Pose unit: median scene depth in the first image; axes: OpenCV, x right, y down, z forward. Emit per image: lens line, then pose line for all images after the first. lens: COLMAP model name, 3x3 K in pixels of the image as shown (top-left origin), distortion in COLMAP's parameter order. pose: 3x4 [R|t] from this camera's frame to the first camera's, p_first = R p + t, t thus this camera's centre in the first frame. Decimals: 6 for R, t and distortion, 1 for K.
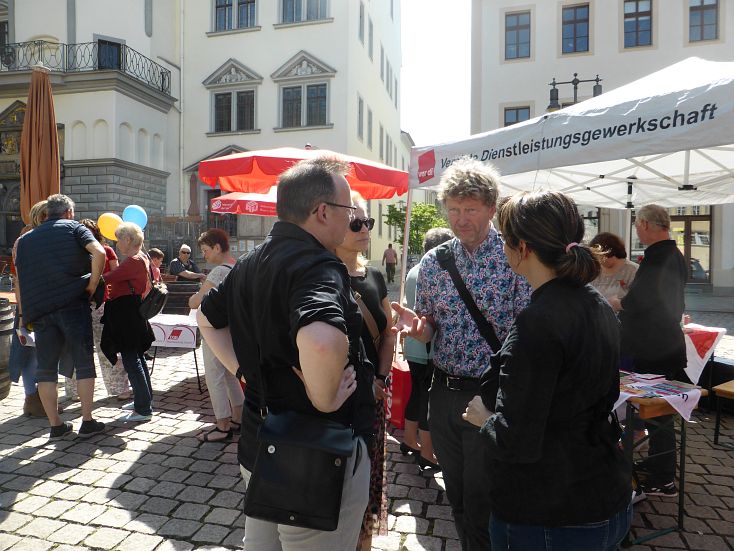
lens RADIAL K [[530.4, 0, 359.7], [0, 530.4, 276.7], [0, 0, 1]] dist [-0.043907, 0.037385]
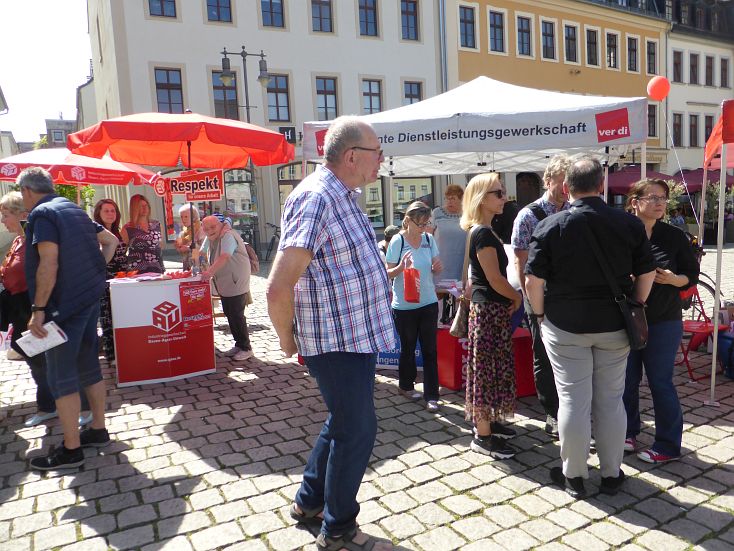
lens RADIAL K [[530.4, 0, 368.2], [0, 530.4, 280.5], [0, 0, 1]] dist [-0.043907, 0.037385]
pose [[0.746172, -0.121431, 0.654585, -0.636258], [0.071982, 0.992176, 0.102005, -0.018680], [-0.661851, -0.028995, 0.749075, 0.068822]]
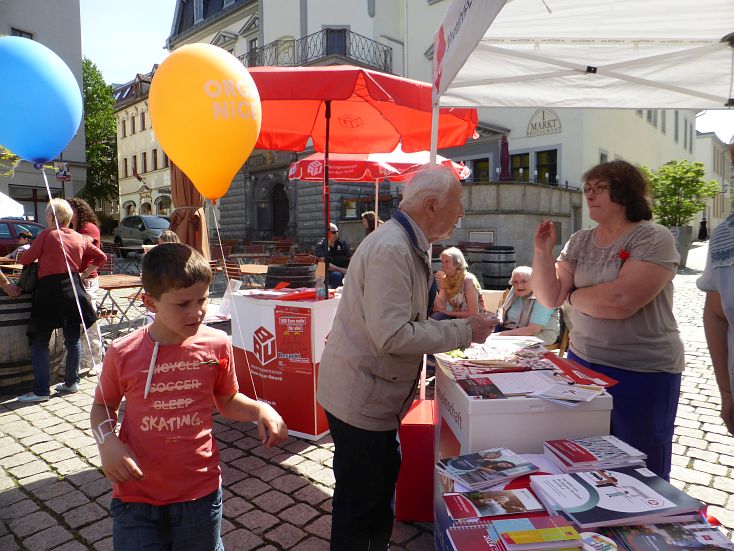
lens RADIAL K [[530.4, 0, 370.9], [0, 530.4, 279.8], [0, 0, 1]] dist [-0.043907, 0.037385]
pose [[0.887493, 0.014520, -0.460592, 0.395532], [0.006761, 0.998986, 0.044520, -0.004875], [0.460771, -0.042625, 0.886495, 0.533324]]
